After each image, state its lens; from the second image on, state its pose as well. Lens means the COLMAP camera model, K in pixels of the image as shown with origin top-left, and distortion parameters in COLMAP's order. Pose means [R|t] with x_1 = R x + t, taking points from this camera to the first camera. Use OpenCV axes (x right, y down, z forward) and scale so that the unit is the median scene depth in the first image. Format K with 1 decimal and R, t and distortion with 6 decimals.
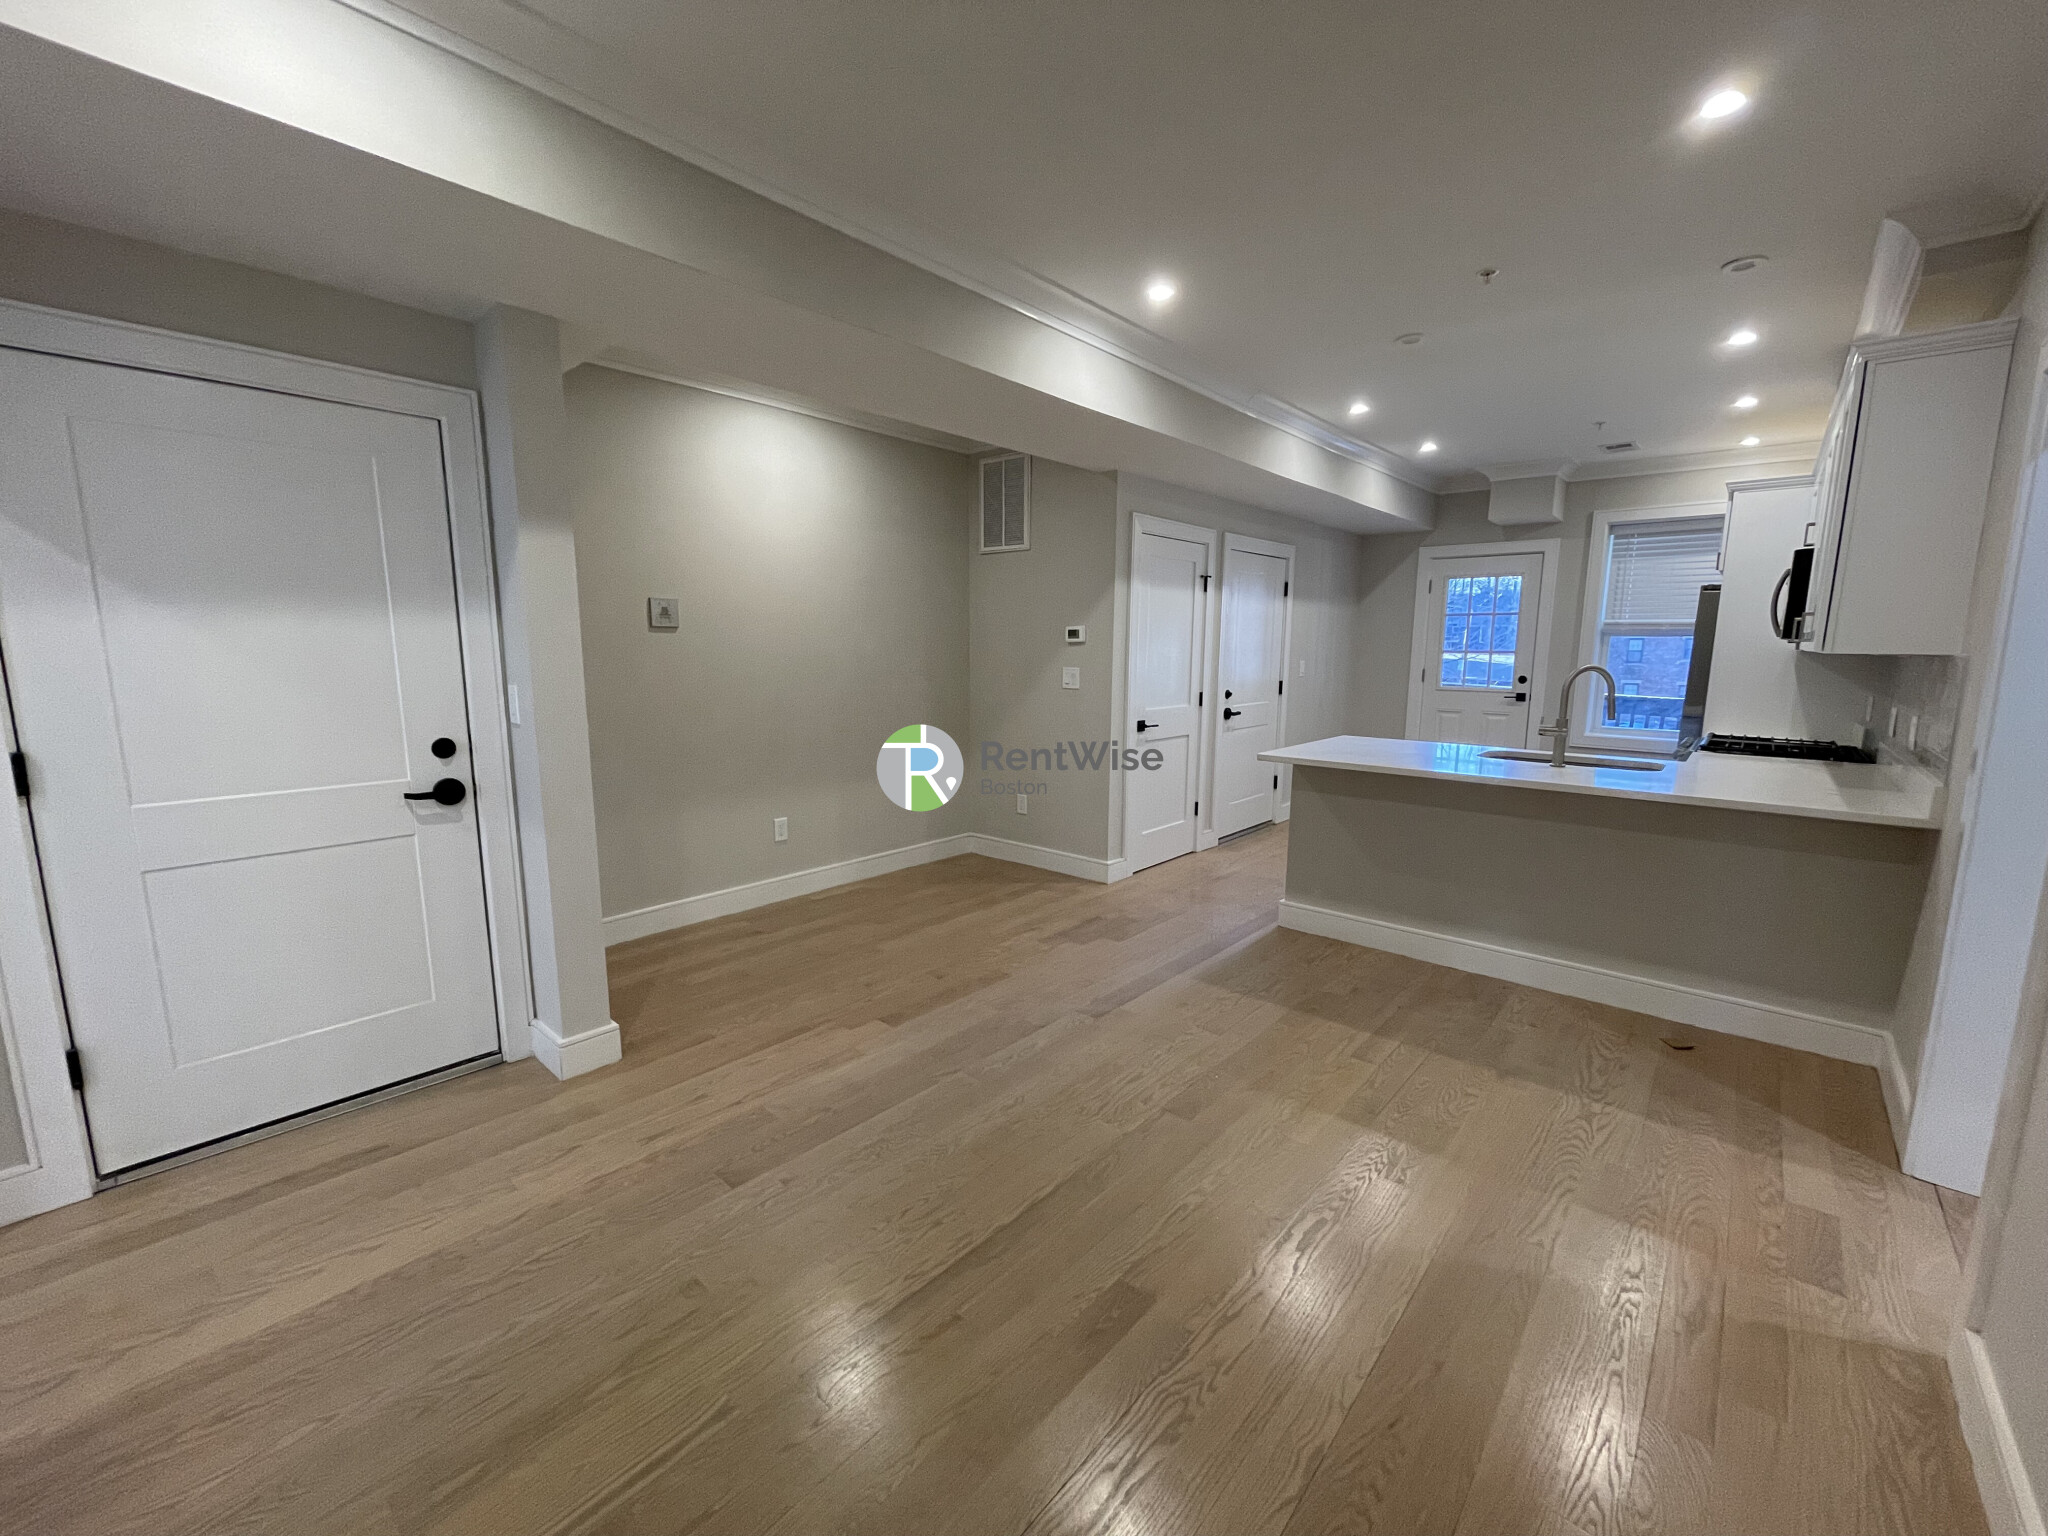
lens RADIAL K [[828.8, 0, 1028.7], [0, 828.8, 769.6], [0, 0, 1]] dist [-0.004798, 0.001166]
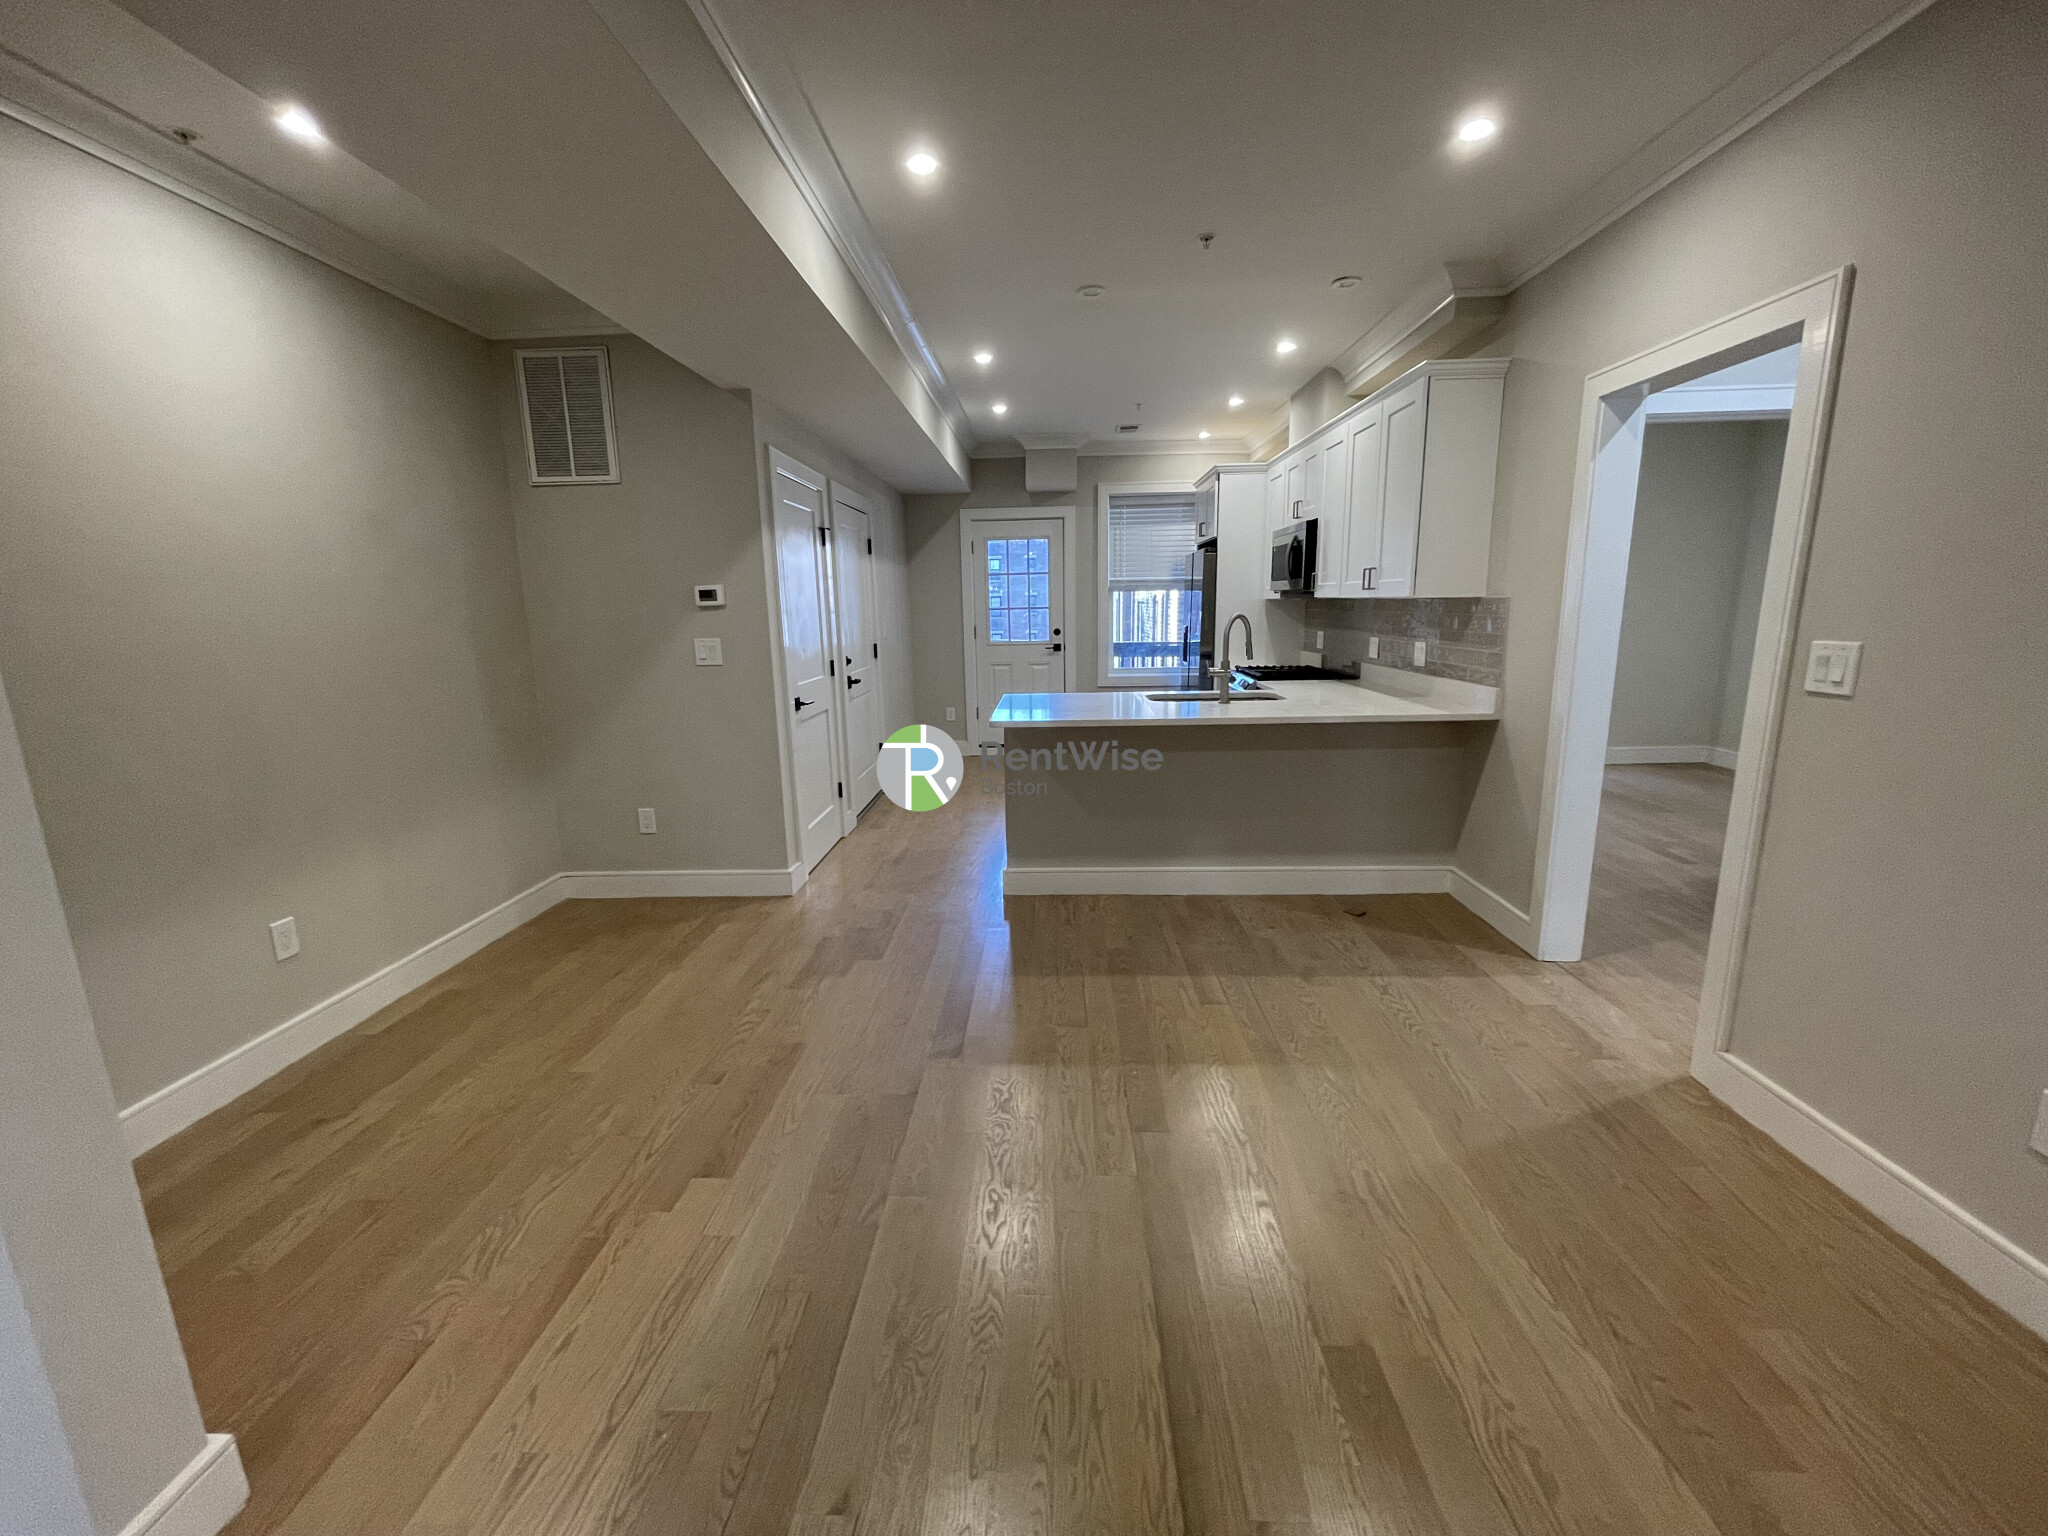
lens RADIAL K [[828.8, 0, 1027.7], [0, 828.8, 763.9], [0, 0, 1]] dist [-0.004798, 0.001166]
pose [[0.775548, -0.140844, 0.615376, -0.233486], [0.119170, 0.989931, 0.076382, -0.031814], [-0.619938, 0.014096, 0.784524, 0.212972]]
